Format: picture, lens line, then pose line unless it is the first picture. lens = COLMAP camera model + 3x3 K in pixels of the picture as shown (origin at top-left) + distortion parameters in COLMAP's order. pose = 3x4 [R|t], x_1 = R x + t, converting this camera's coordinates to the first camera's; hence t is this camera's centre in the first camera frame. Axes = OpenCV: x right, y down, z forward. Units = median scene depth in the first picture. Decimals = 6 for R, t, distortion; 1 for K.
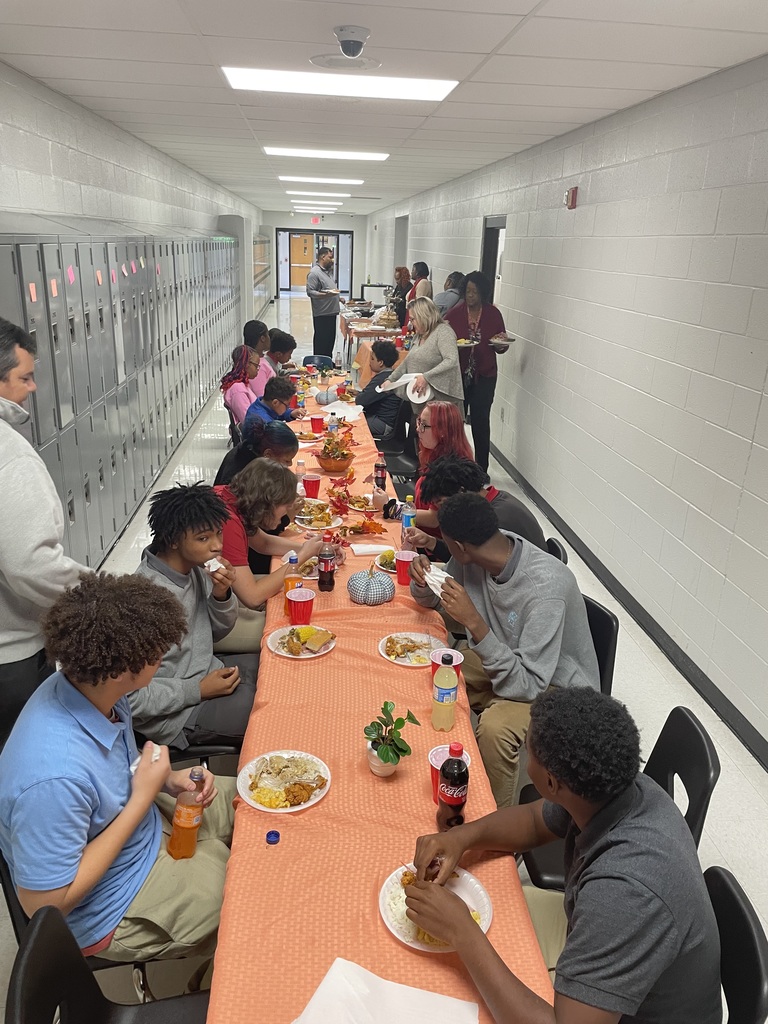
lens RADIAL K [[773.7, 0, 384.0], [0, 773.7, 512.0], [0, 0, 1]] dist [0.106278, -0.133043]
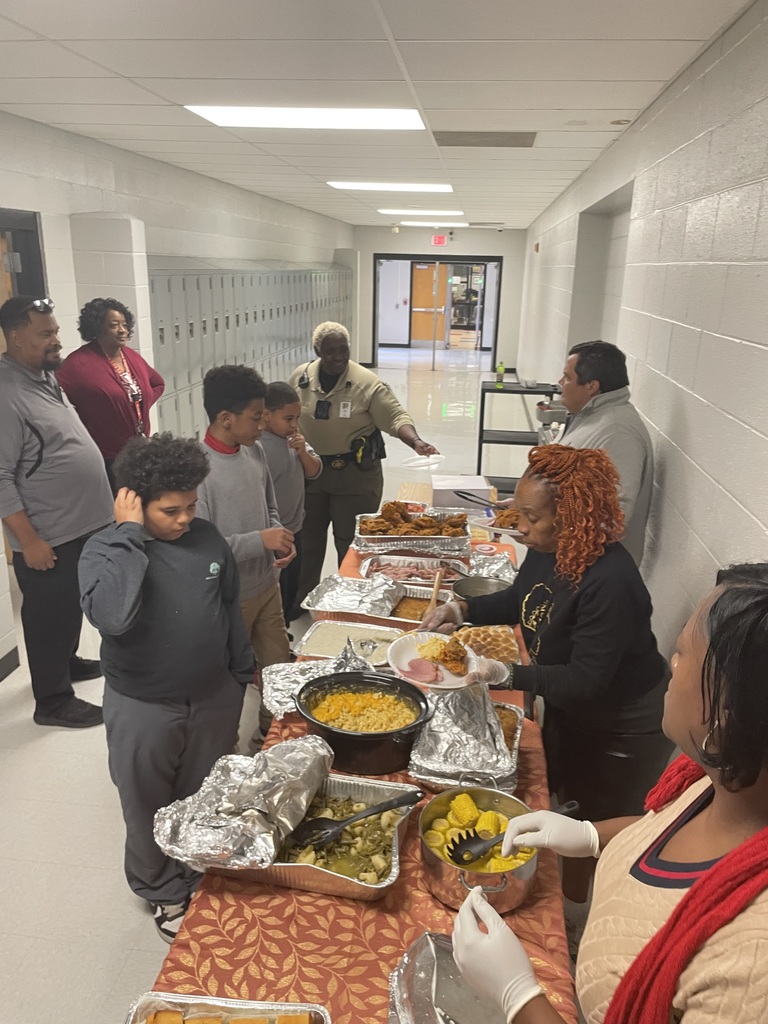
lens RADIAL K [[773.7, 0, 384.0], [0, 773.7, 512.0], [0, 0, 1]] dist [0.106278, -0.133043]
pose [[0.976486, 0.054577, -0.208557, 0.019128], [-0.061478, 0.997750, -0.026748, -0.442770], [0.206627, 0.038940, 0.977644, 1.254803]]
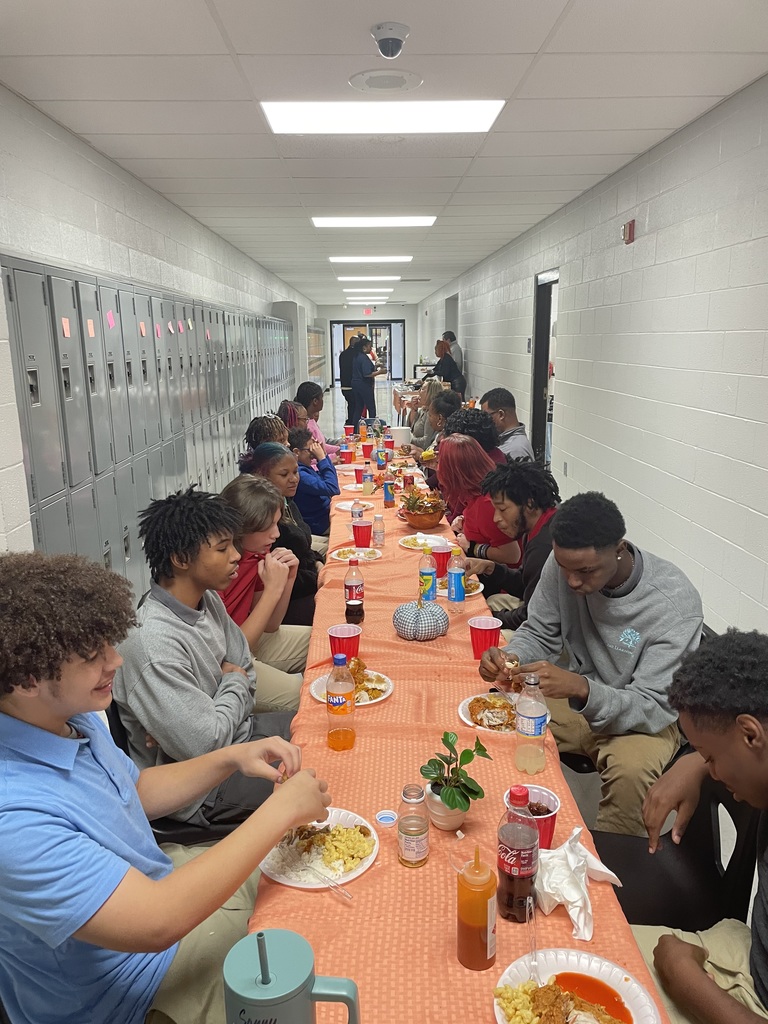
lens RADIAL K [[773.7, 0, 384.0], [0, 773.7, 512.0], [0, 0, 1]] dist [0.106278, -0.133043]
pose [[0.996701, -0.033674, -0.073850, 0.001095], [0.024975, 0.992971, -0.115696, 0.027283], [0.077227, 0.113470, 0.990536, 0.046156]]
